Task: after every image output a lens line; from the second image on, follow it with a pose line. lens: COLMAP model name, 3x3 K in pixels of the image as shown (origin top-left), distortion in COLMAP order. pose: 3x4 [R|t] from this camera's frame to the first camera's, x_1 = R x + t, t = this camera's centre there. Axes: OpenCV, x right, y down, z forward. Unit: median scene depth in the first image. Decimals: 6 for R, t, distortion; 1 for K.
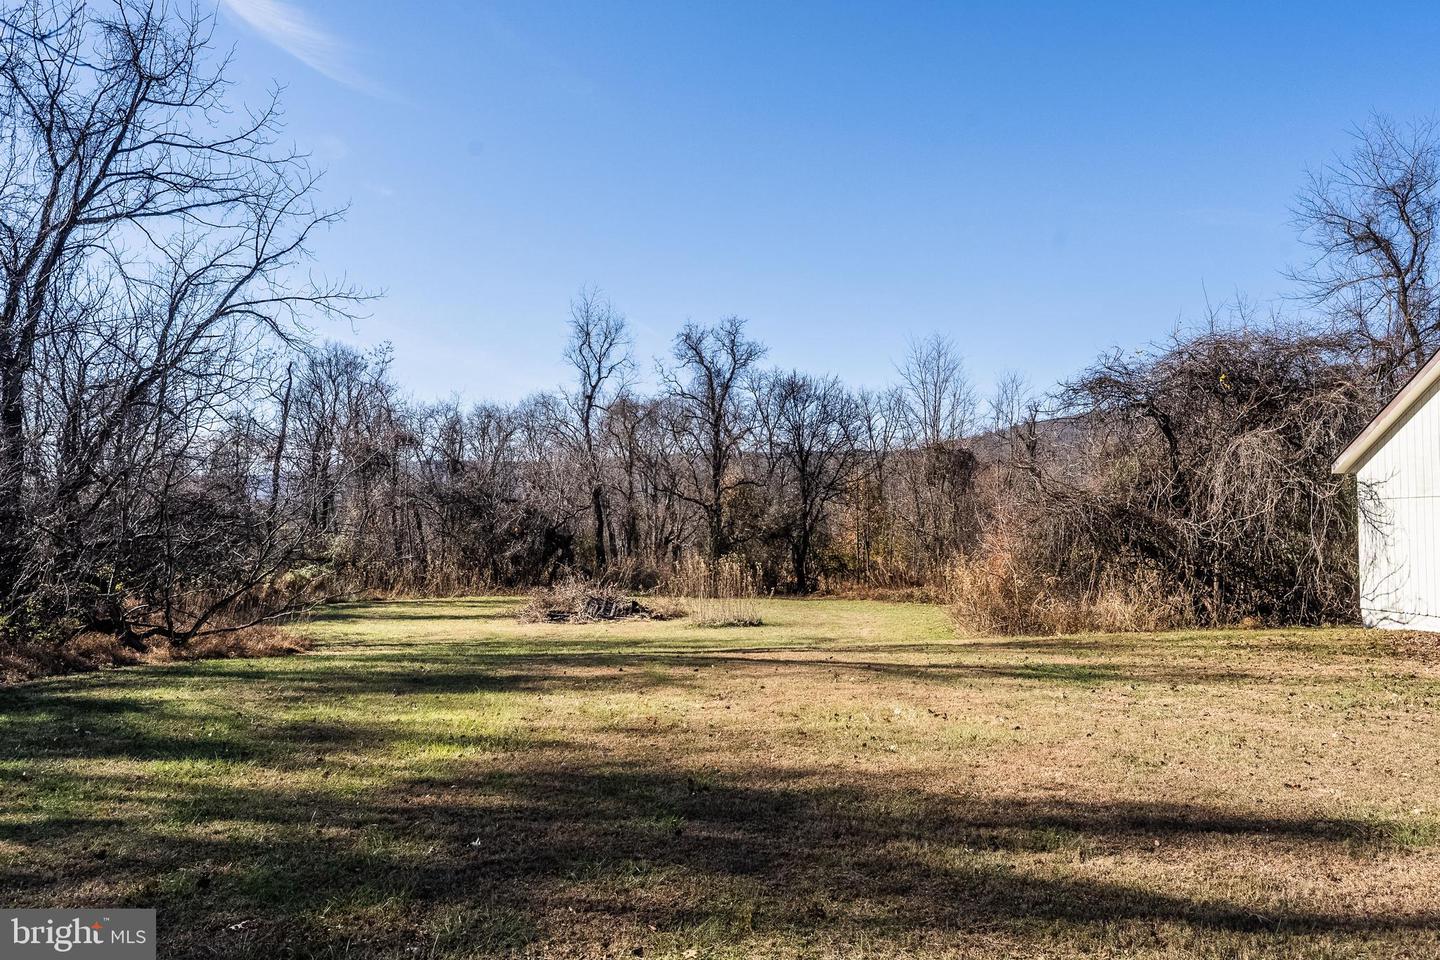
lens RADIAL K [[957.7, 0, 725.5], [0, 957.7, 481.0], [0, 0, 1]] dist [0.000289, 0.000122]
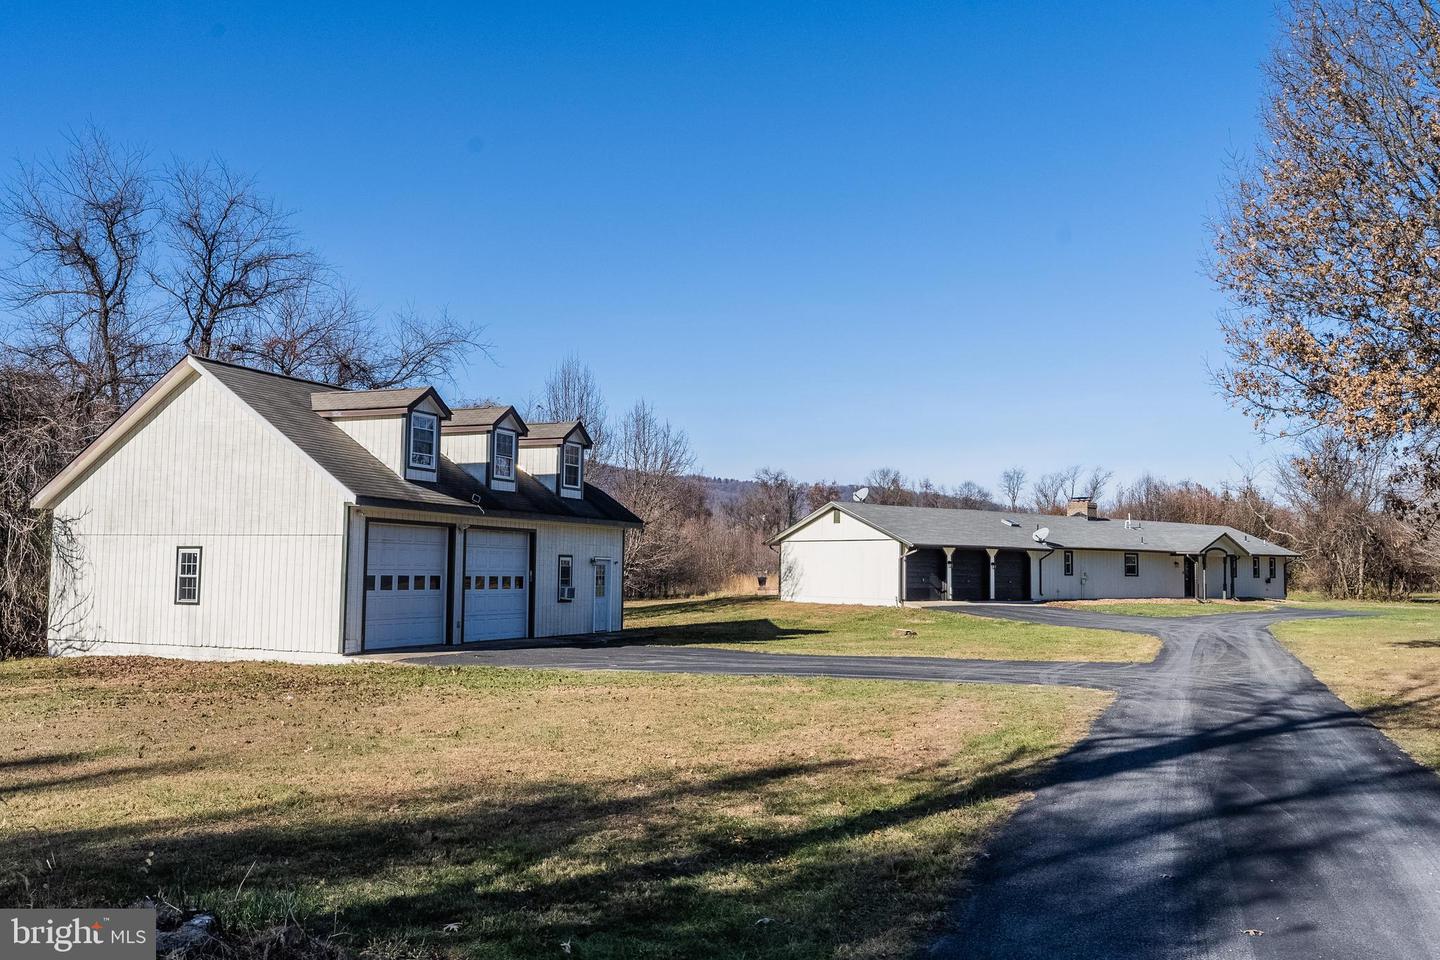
lens RADIAL K [[1246.4, 0, 720.0], [0, 1246.4, 480.0], [0, 0, 1]] dist [-0.002144, 0.004654]
pose [[0.463734, 0.061780, 0.883818, -0.183098], [-0.053751, 0.997690, -0.041537, -0.020203], [-0.884343, -0.028244, 0.465983, -0.242691]]
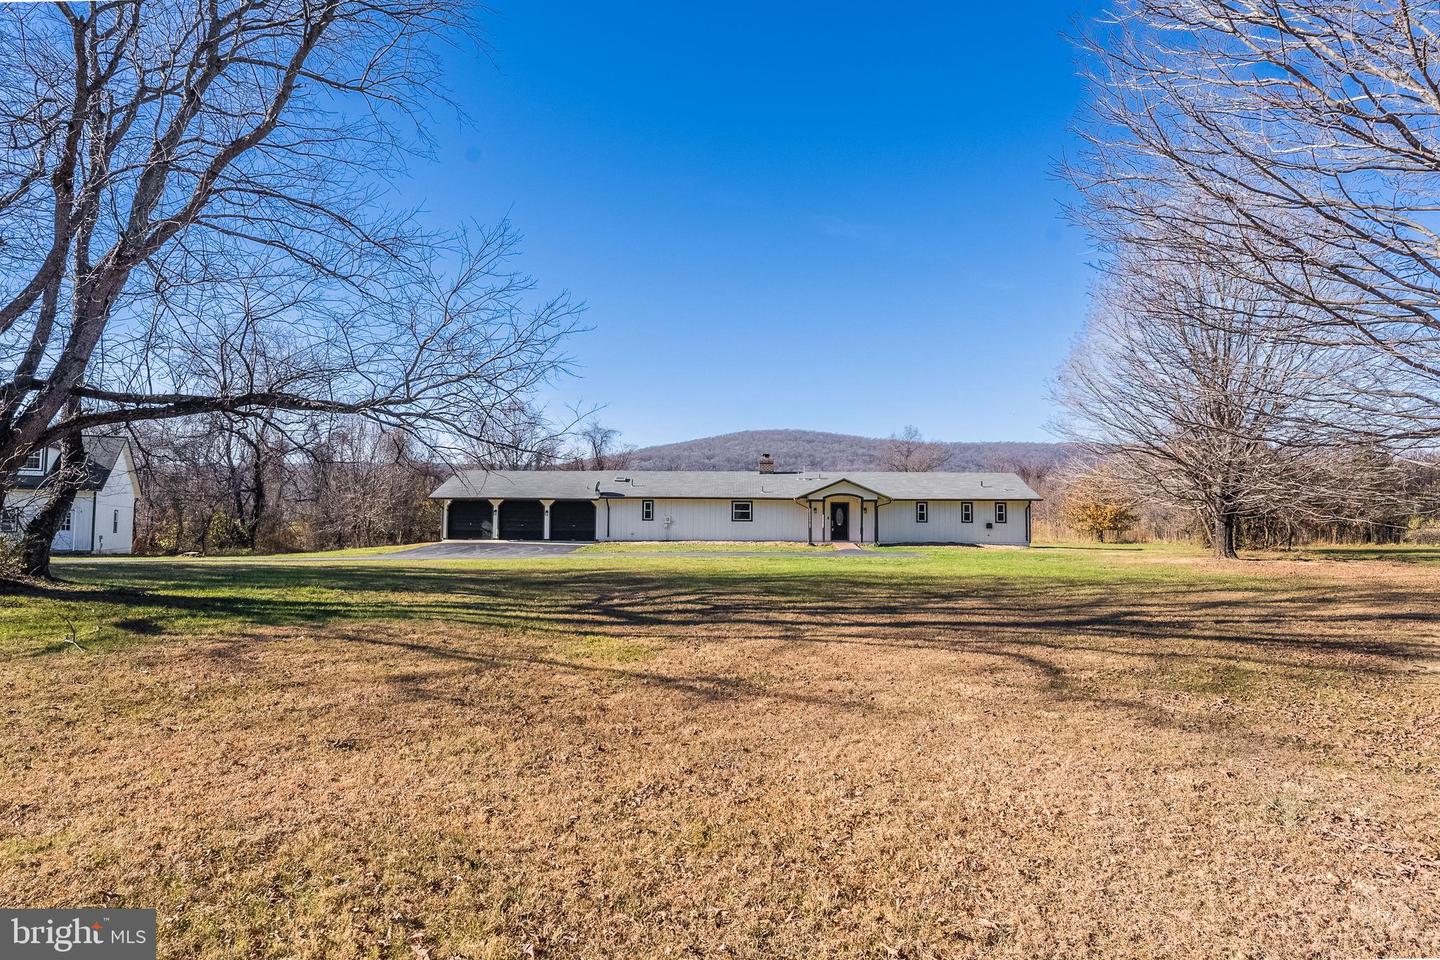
lens RADIAL K [[792.7, 0, 720.0], [0, 792.7, 480.0], [0, 0, 1]] dist [0.001810, 0.000050]
pose [[0.932781, 0.022116, 0.359764, 1.797399], [-0.017642, 0.999721, -0.015714, -0.040857], [-0.360011, 0.008311, 0.932911, -1.510163]]
